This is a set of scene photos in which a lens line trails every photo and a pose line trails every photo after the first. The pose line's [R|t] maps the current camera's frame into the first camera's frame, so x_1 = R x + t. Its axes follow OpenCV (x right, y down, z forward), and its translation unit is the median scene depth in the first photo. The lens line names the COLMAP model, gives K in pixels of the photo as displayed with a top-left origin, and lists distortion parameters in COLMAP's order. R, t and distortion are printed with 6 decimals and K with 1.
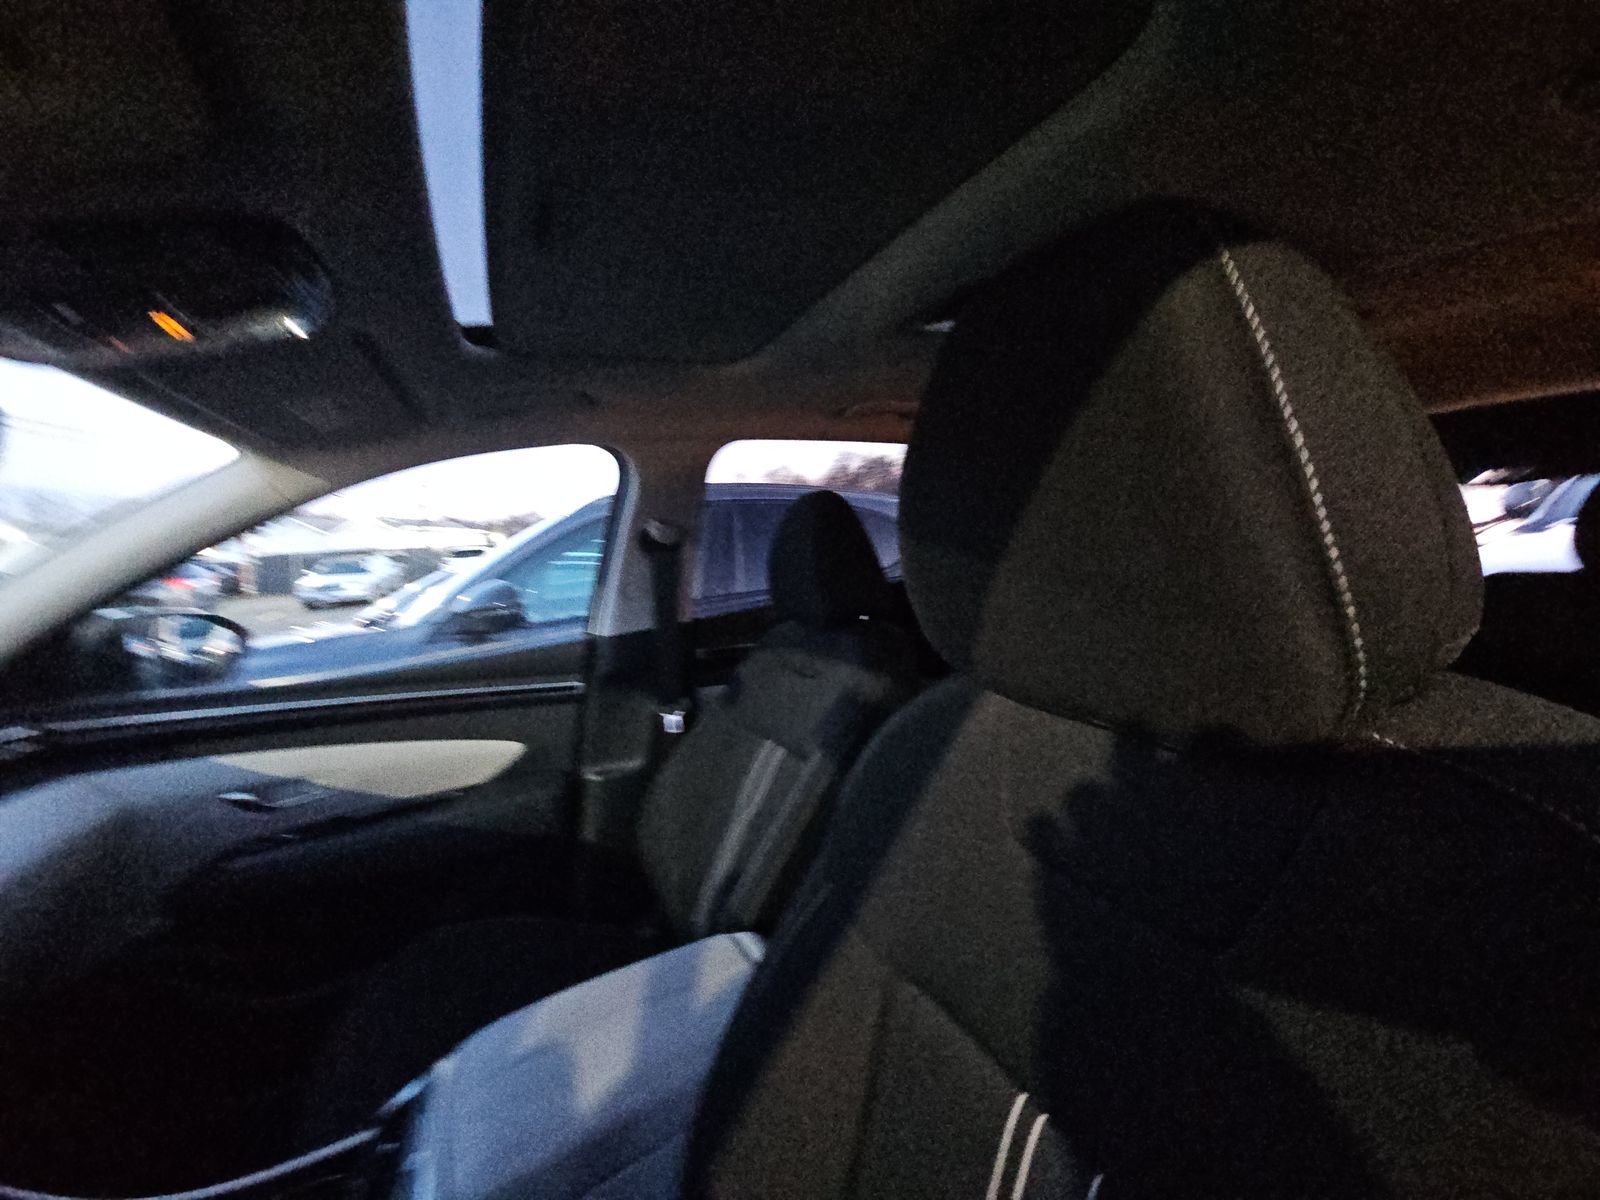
lens RADIAL K [[638.4, 0, 806.2], [0, 638.4, 610.4], [0, 0, 1]] dist [-0.012387, -0.000606]
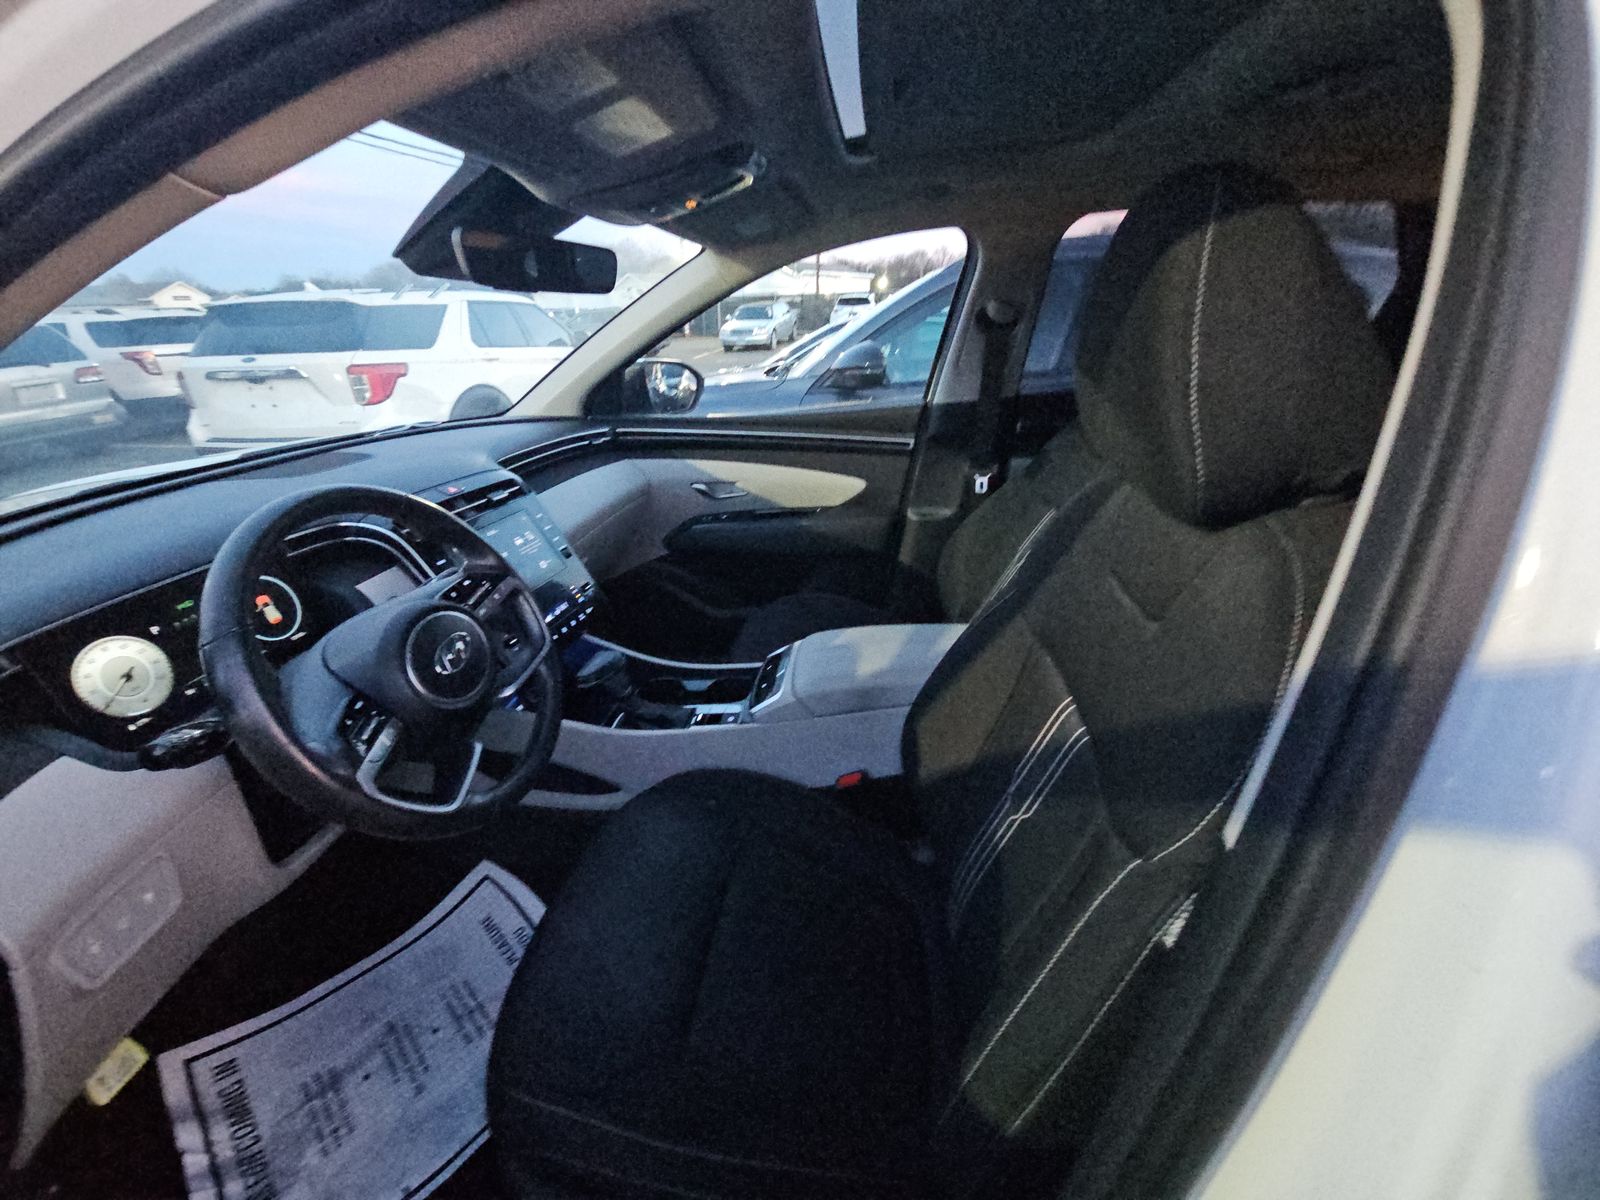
lens RADIAL K [[638.4, 0, 801.6], [0, 638.4, 608.9], [0, 0, 1]] dist [-0.012387, -0.000606]
pose [[0.846902, 0.247498, -0.470640, 0.128398], [-0.067829, 0.928130, 0.366024, -0.021546], [0.527405, -0.278063, 0.802823, -0.204854]]
